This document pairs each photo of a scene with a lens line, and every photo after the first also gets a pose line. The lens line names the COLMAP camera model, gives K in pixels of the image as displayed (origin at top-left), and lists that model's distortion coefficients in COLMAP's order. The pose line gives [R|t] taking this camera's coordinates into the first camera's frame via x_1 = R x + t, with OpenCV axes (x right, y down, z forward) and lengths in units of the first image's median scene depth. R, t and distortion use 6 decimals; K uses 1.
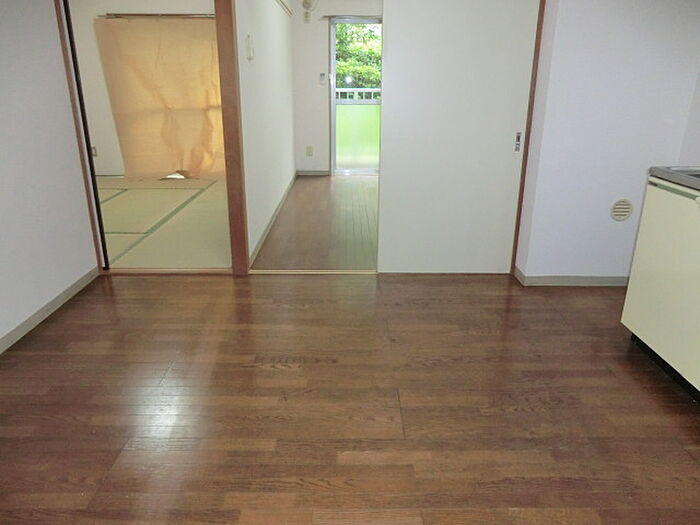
lens RADIAL K [[511.2, 0, 350.0], [0, 511.2, 262.5], [0, 0, 1]] dist [-0.125136, 0.151523]
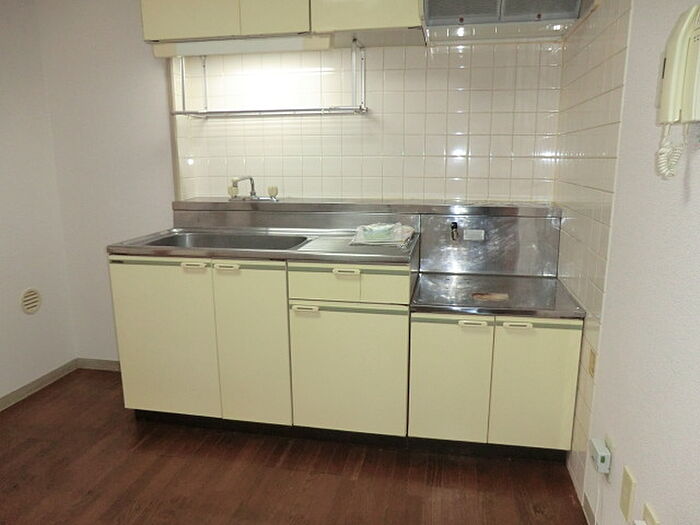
lens RADIAL K [[511.2, 0, 350.0], [0, 511.2, 262.5], [0, 0, 1]] dist [-0.125136, 0.151523]
pose [[0.193192, -0.195762, 0.961433, -0.250067], [0.331991, 0.935137, 0.123696, -0.124484], [-0.923287, 0.295290, 0.245652, 0.329631]]
